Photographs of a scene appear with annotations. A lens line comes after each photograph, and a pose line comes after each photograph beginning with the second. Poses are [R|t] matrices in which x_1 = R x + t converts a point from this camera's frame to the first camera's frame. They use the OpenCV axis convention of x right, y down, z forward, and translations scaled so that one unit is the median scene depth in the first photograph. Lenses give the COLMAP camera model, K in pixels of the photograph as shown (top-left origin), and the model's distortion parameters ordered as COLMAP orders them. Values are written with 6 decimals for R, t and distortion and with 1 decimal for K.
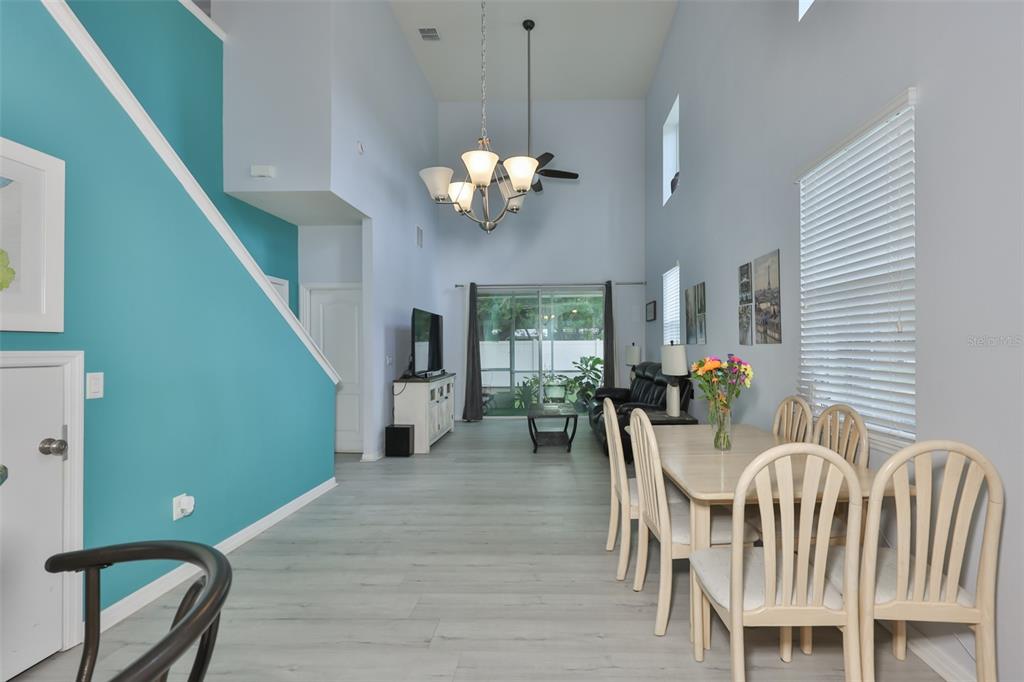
lens RADIAL K [[449.9, 0, 540.1], [0, 449.9, 342.9], [0, 0, 1]] dist [0.001531, 0.000319]
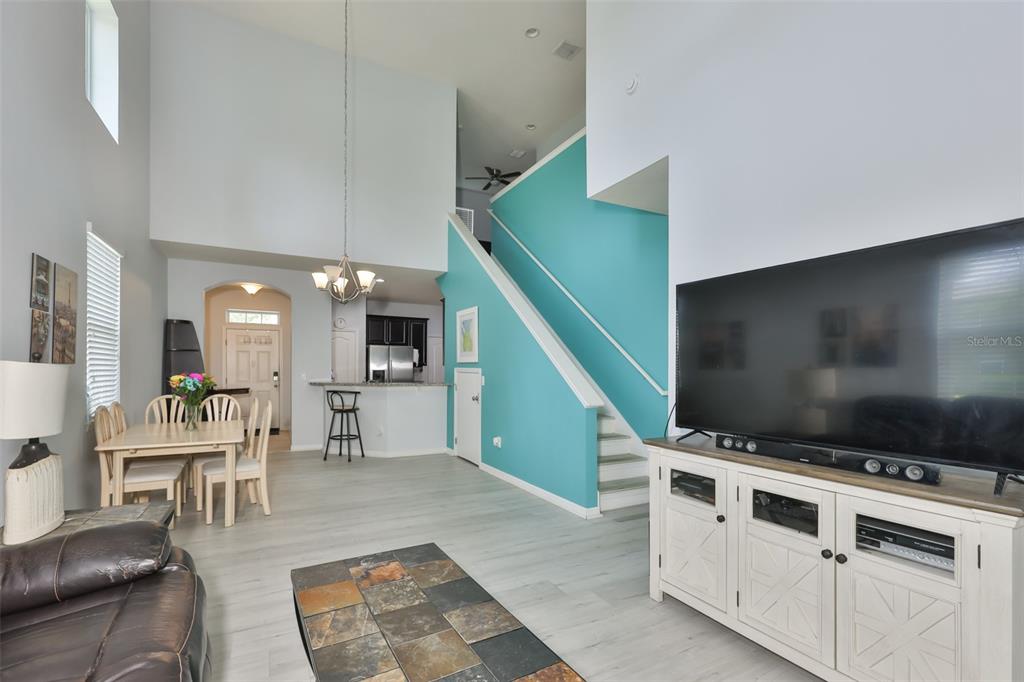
lens RADIAL K [[462.3, 0, 515.4], [0, 462.3, 368.3], [0, 0, 1]] dist [-0.000048, -0.000063]
pose [[-0.857187, 0.002442, -0.515000, 0.121509], [0.004469, 0.999986, -0.002697, 0.010871], [0.514986, -0.004613, -0.857186, 1.405787]]
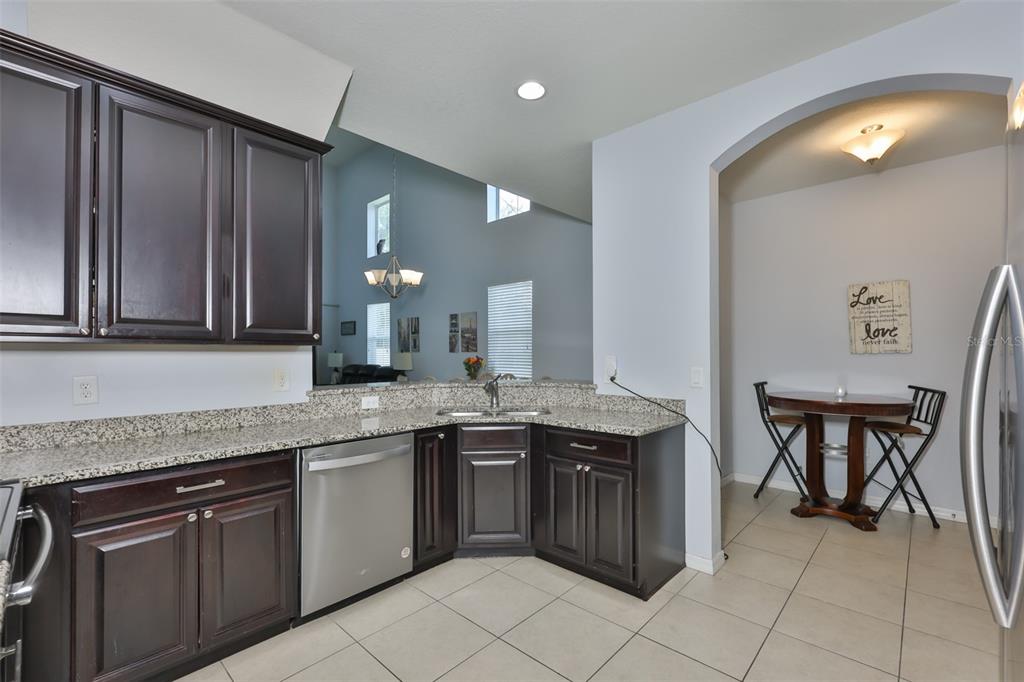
lens RADIAL K [[448.4, 0, 509.8], [0, 448.4, 351.3], [0, 0, 1]] dist [-0.001330, 0.000086]
pose [[0.657108, 0.010463, 0.753724, -0.642850], [-0.010686, 0.999932, -0.004565, 0.003604], [-0.753721, -0.005054, 0.657175, -0.384485]]
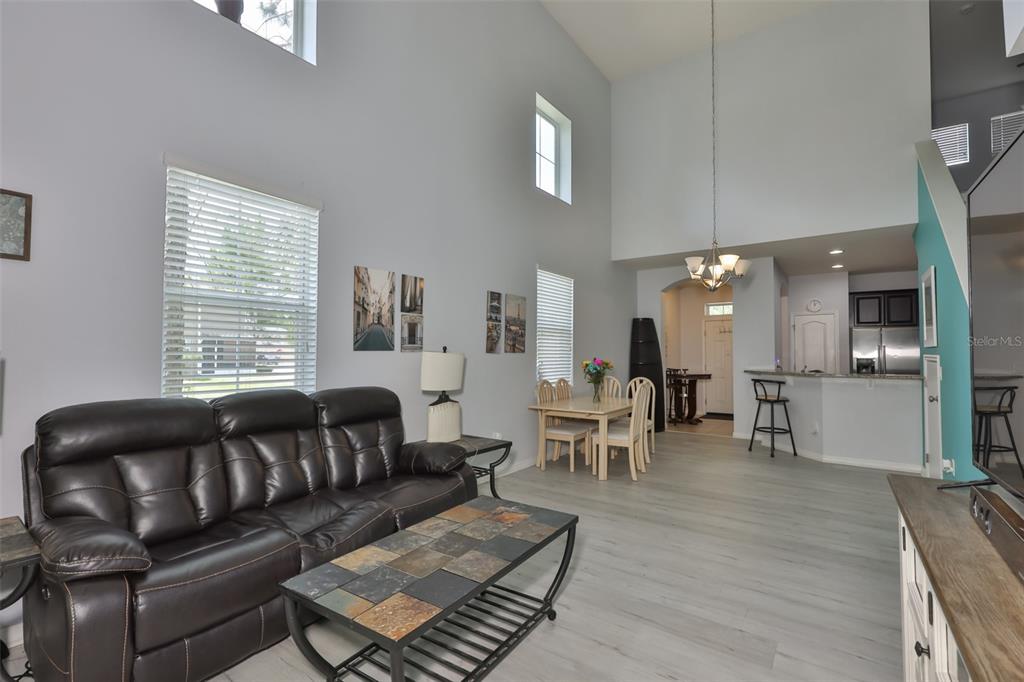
lens RADIAL K [[457.3, 0, 512.0], [0, 457.3, 341.0], [0, 0, 1]] dist [0.000066, 0.000054]
pose [[-0.839354, 0.021787, 0.543149, -0.207669], [-0.000373, 0.999173, -0.040655, 0.014949], [-0.543585, -0.034327, -0.838652, 1.421967]]
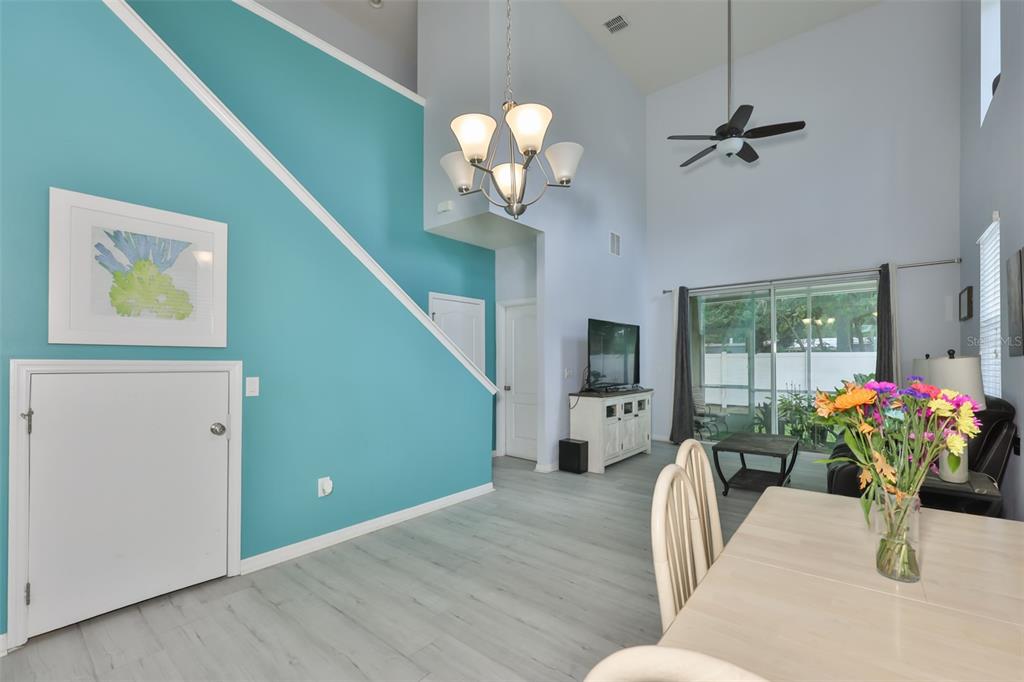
lens RADIAL K [[438.7, 0, 508.8], [0, 438.7, 356.6], [0, 0, 1]] dist [-0.002709, -0.000060]
pose [[0.785982, -0.000329, -0.618250, 0.169433], [0.001727, 0.999997, 0.001664, 0.001438], [0.618247, -0.002375, 0.785980, 0.176222]]
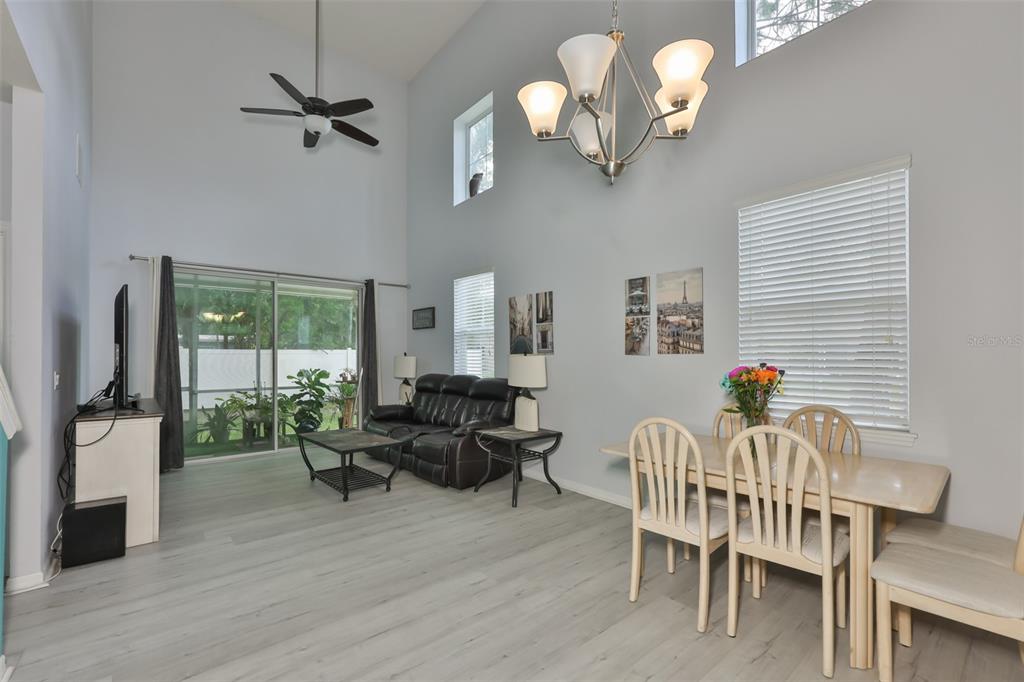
lens RADIAL K [[448.4, 0, 509.8], [0, 448.4, 351.3], [0, 0, 1]] dist [-0.001330, 0.000086]
pose [[0.748241, 0.014116, 0.663277, -0.308881], [-0.009506, 0.999899, -0.010556, 0.006370], [-0.663359, 0.001593, 0.748300, 0.287035]]
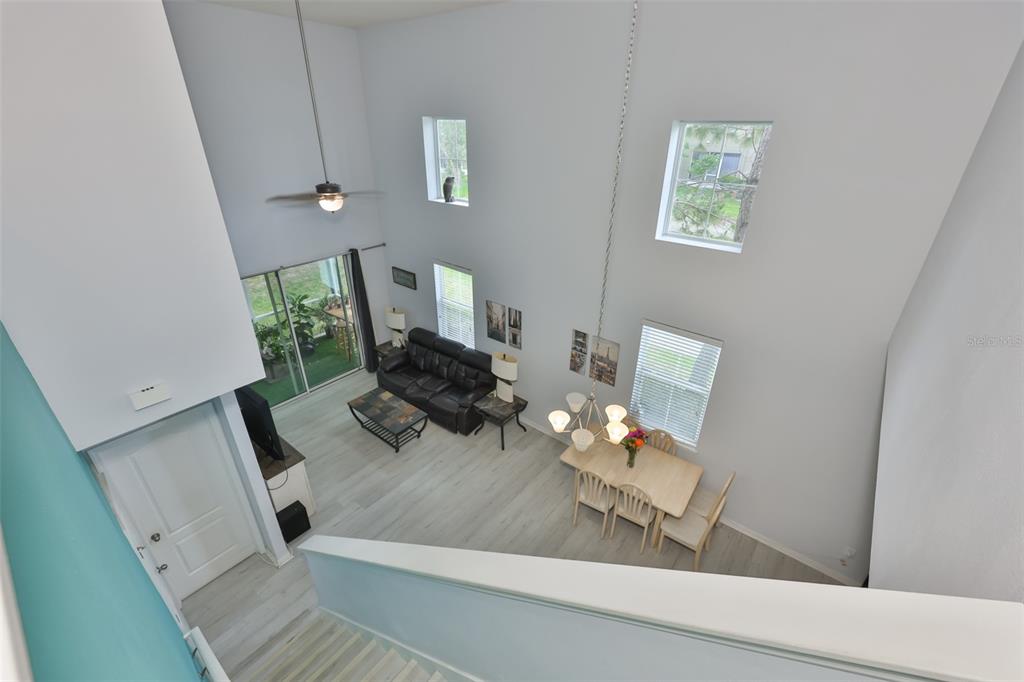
lens RADIAL K [[443.2, 0, 512.0], [0, 443.2, 341.0], [0, 0, 1]] dist [0.000370, 0.000020]
pose [[0.605860, -0.349411, 0.714734, -0.595043], [-0.015731, 0.892955, 0.449871, -0.593996], [-0.795415, -0.283803, 0.535509, 0.219700]]
